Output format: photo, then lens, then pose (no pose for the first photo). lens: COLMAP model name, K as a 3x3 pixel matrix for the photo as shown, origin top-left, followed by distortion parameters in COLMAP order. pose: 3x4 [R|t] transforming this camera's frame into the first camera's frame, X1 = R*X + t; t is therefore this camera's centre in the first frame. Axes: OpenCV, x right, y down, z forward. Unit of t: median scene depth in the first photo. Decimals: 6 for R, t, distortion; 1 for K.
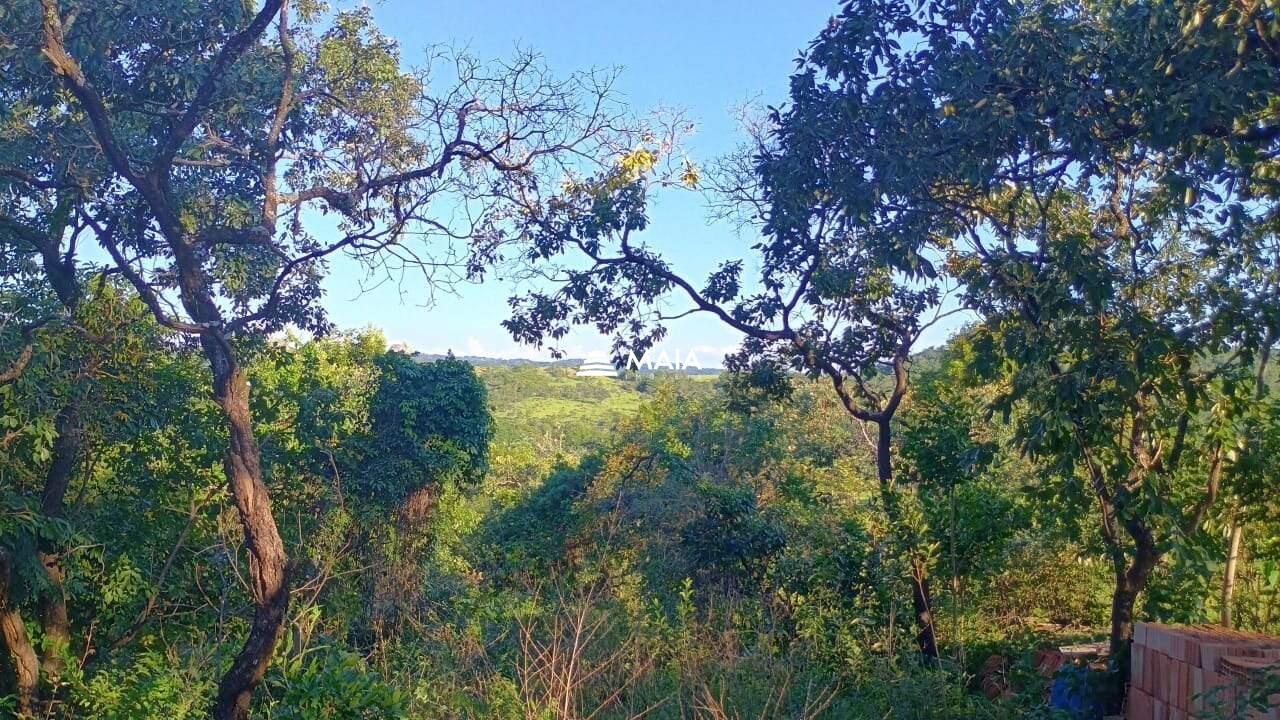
lens RADIAL K [[1105.4, 0, 638.0], [0, 1105.4, 361.5], [0, 0, 1]] dist [0.045713, -0.060975]
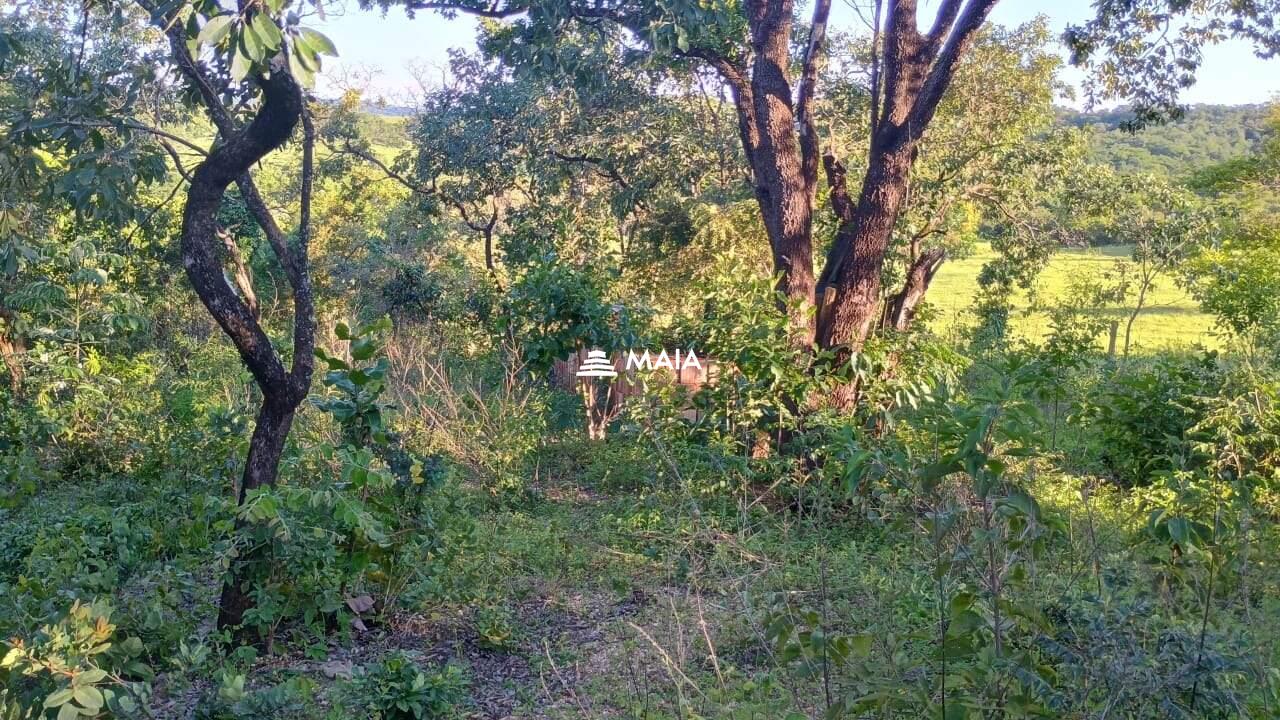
lens RADIAL K [[1105.4, 0, 637.9], [0, 1105.4, 357.8], [0, 0, 1]] dist [0.045713, -0.060975]
pose [[0.964514, -0.040149, 0.260961, -0.040648], [-0.020373, 0.974107, 0.225166, -0.174028], [-0.263244, -0.222493, 0.938722, -0.950927]]
